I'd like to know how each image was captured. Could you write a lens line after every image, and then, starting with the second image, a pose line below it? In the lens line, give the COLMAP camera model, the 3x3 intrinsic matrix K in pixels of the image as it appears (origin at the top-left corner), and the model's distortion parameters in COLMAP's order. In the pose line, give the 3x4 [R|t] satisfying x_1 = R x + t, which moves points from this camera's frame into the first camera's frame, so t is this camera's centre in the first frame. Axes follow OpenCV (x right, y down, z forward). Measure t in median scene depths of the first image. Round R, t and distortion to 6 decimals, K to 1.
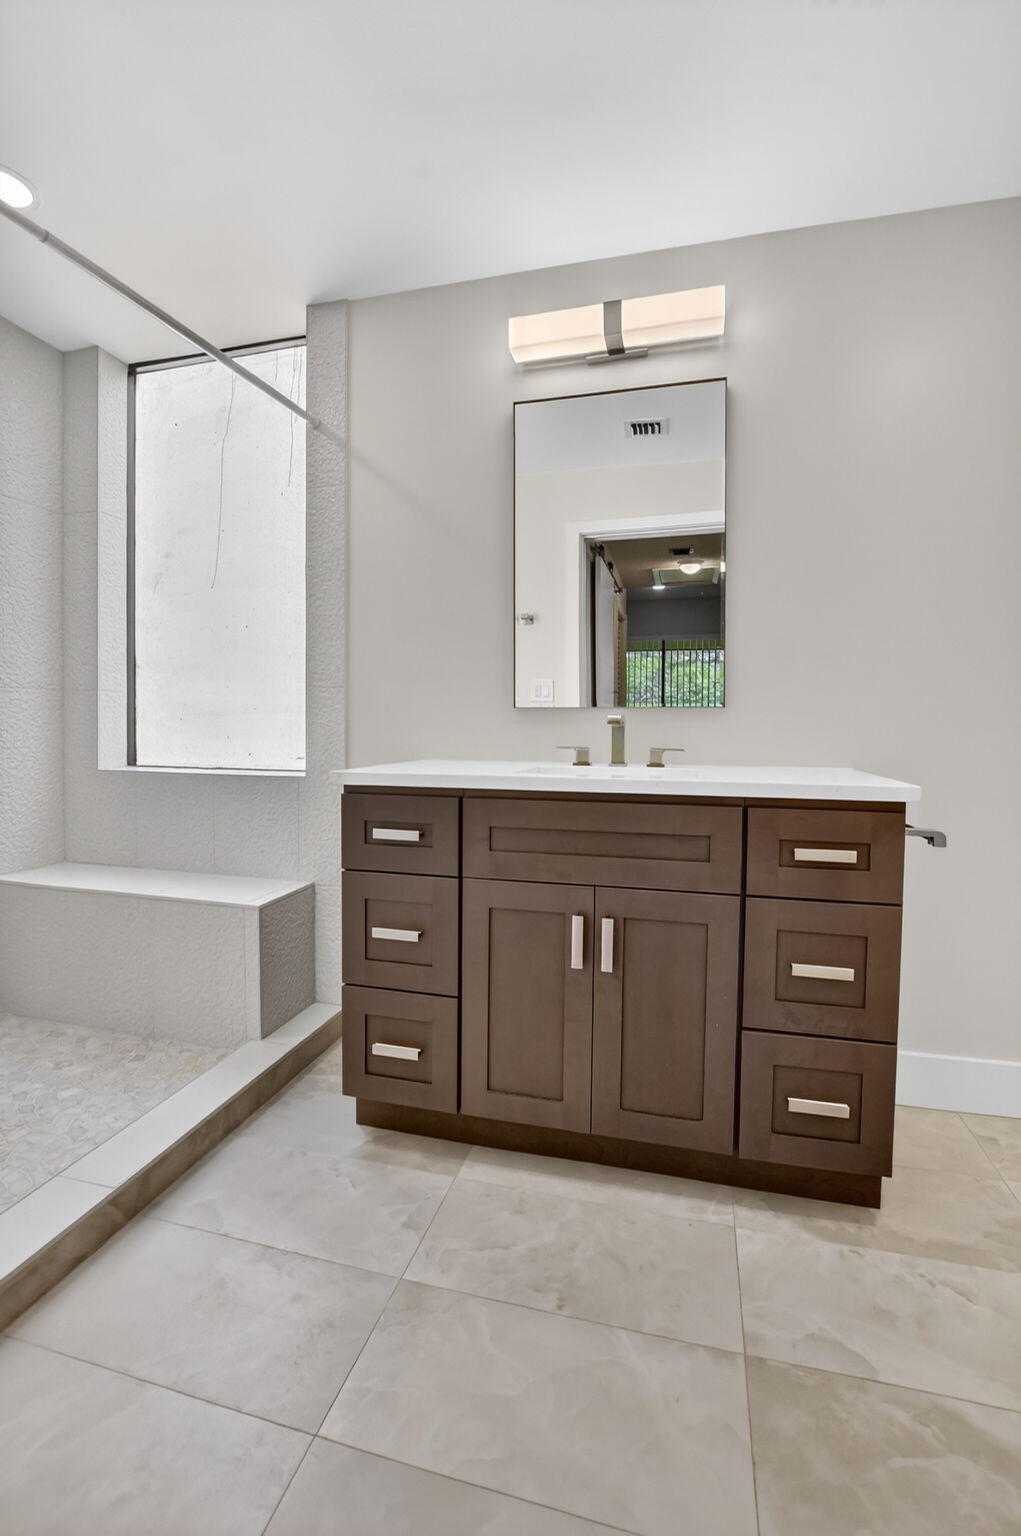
lens RADIAL K [[702.0, 0, 514.3], [0, 702.0, 758.7], [0, 0, 1]] dist [-0.030166, 0.003083]
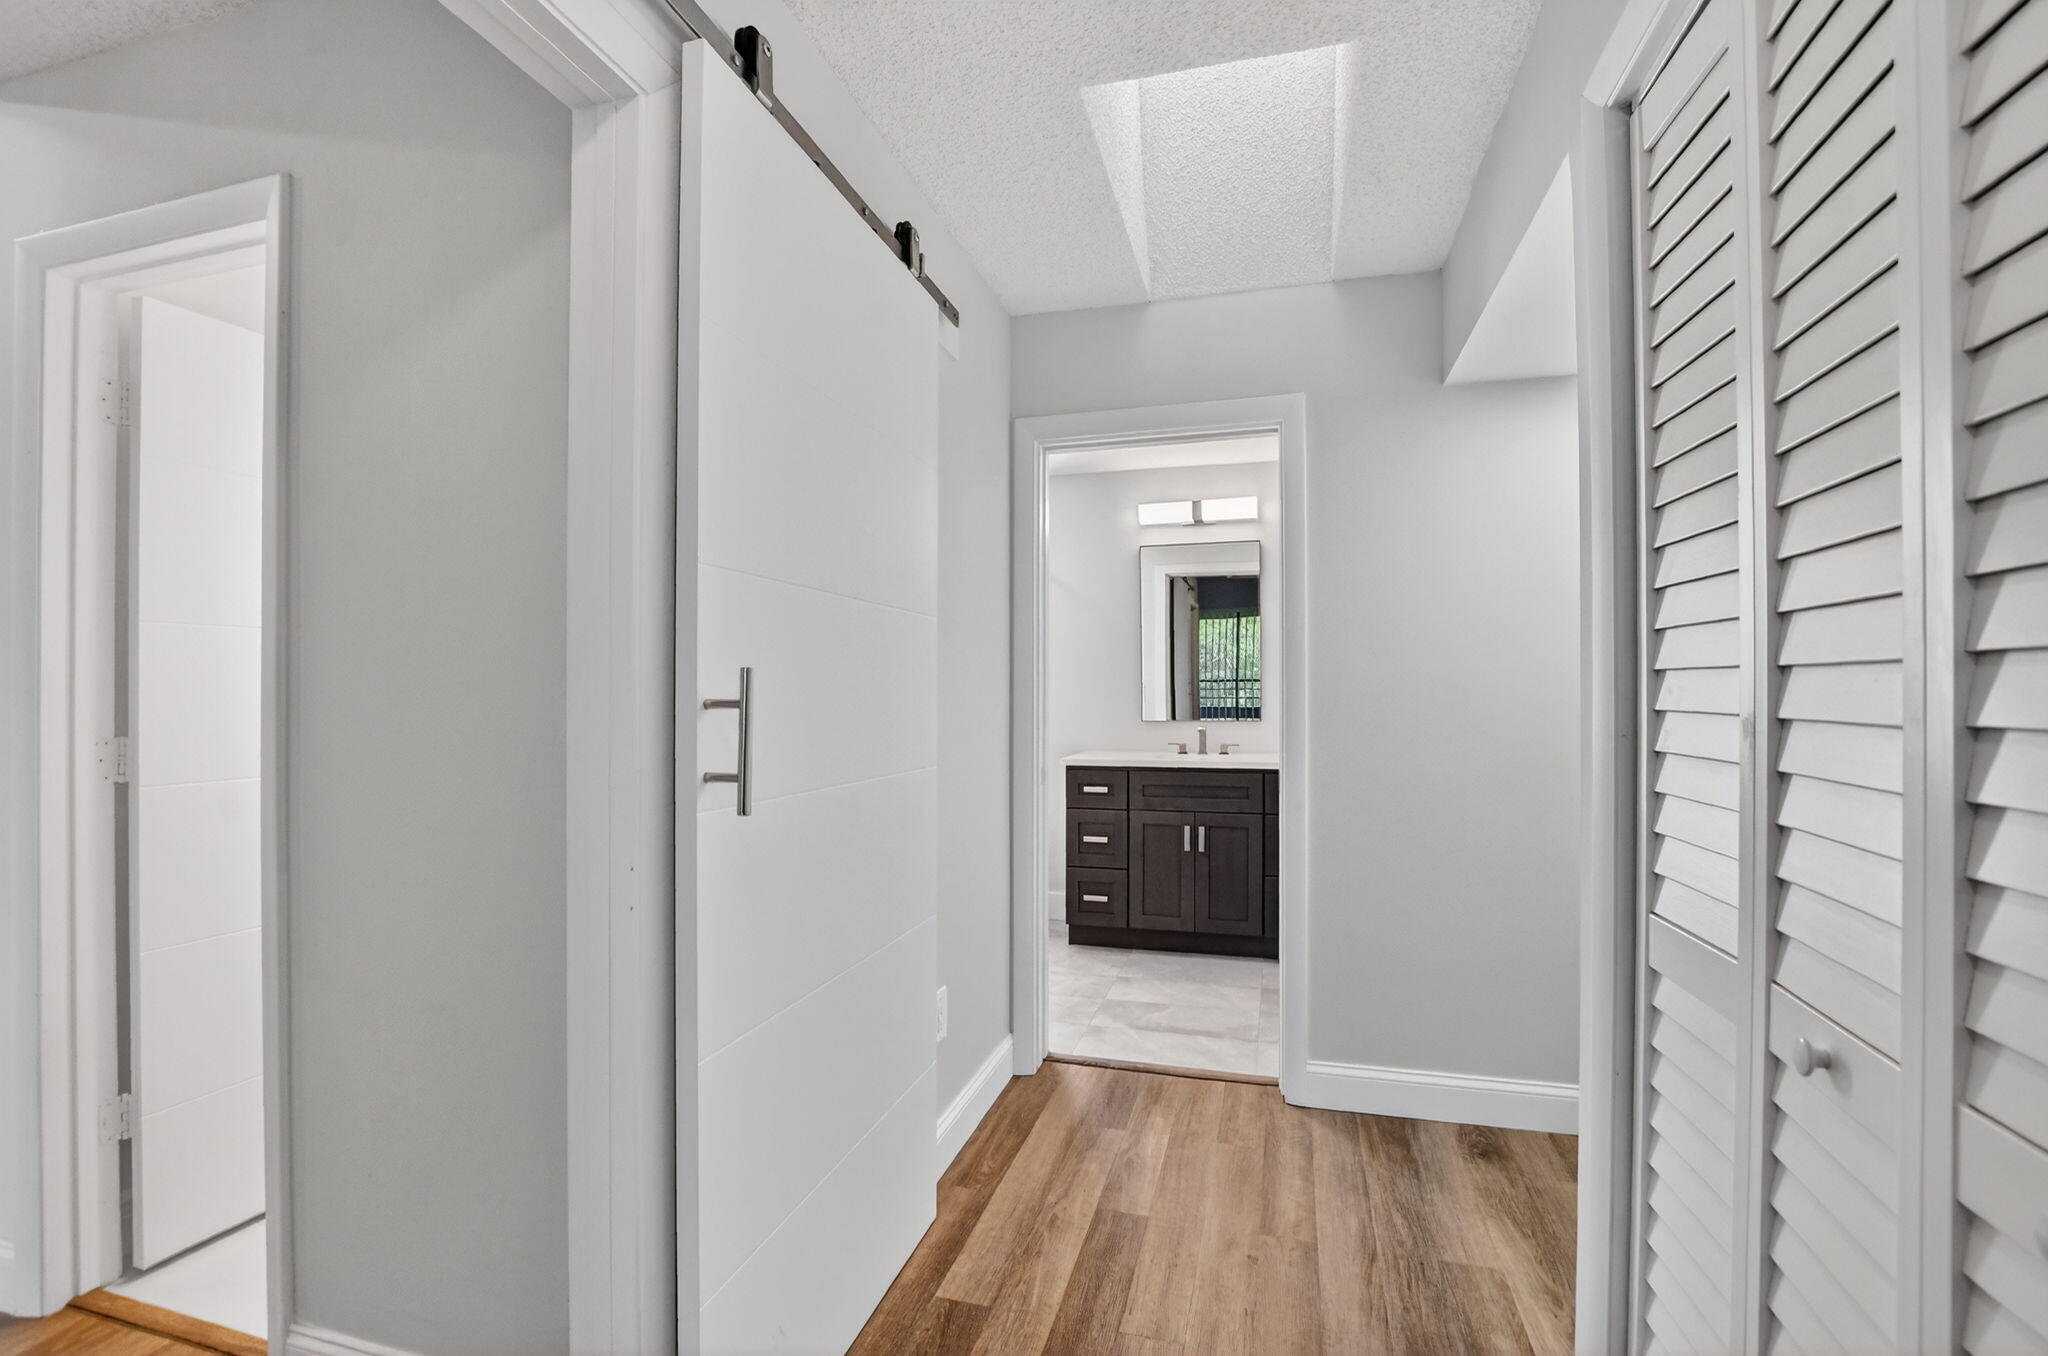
lens RADIAL K [[910.0, 0, 1019.9], [0, 910.0, 681.2], [0, 0, 1]] dist [-0.041166, -0.000139]
pose [[0.999473, -0.008334, -0.031379, -0.022649], [0.006657, 0.998564, -0.053162, -0.005091], [0.031777, 0.052925, 0.998093, -0.124607]]
